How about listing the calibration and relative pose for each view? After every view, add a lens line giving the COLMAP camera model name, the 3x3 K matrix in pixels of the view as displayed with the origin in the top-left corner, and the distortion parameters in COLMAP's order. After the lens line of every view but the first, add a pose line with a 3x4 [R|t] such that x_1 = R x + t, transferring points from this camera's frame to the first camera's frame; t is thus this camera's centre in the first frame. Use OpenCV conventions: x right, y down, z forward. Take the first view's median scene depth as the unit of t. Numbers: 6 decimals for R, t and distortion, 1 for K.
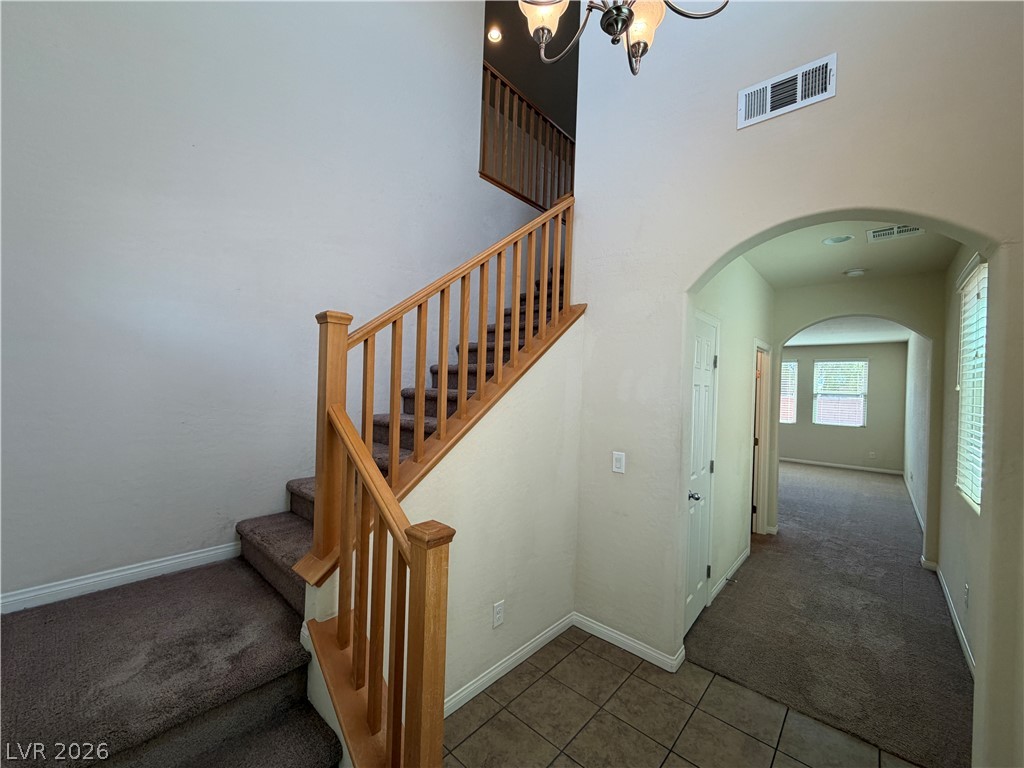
lens RADIAL K [[414.0, 0, 505.1], [0, 414.0, 381.5], [0, 0, 1]] dist [-0.000334, -0.000325]
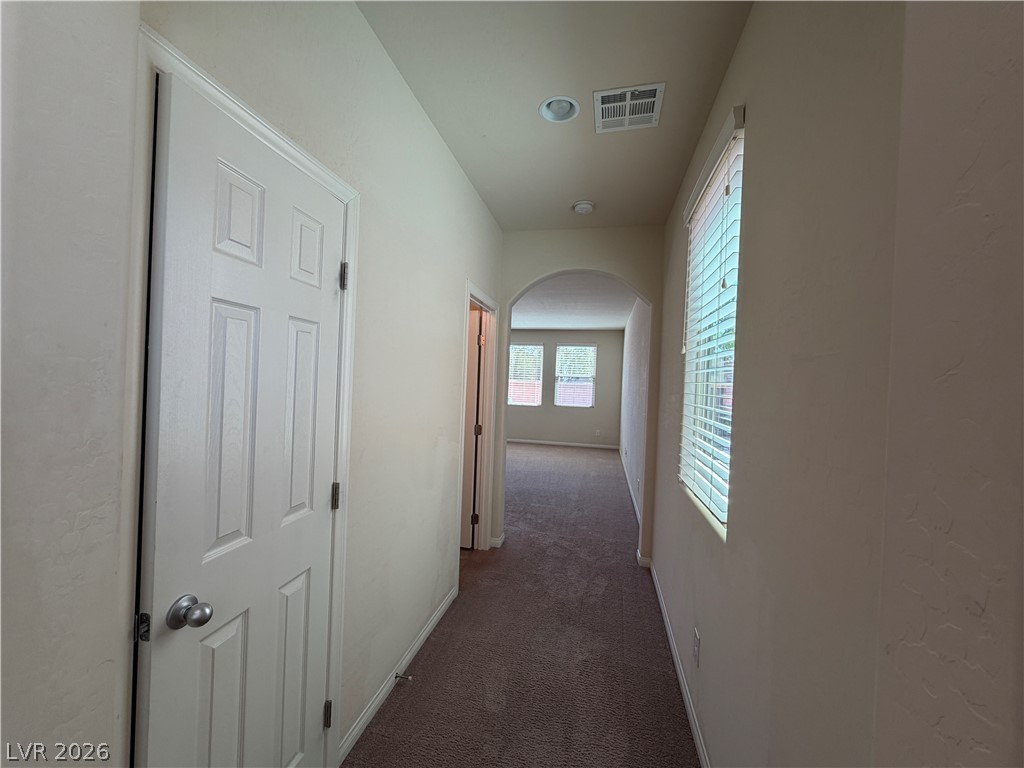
lens RADIAL K [[414.0, 0, 508.1], [0, 414.0, 376.8], [0, 0, 1]] dist [-0.000334, -0.000325]
pose [[0.873655, 0.007189, 0.486494, 0.328215], [-0.015304, 0.999802, 0.012709, 0.043741], [-0.486306, -0.018549, 0.873592, 0.363692]]
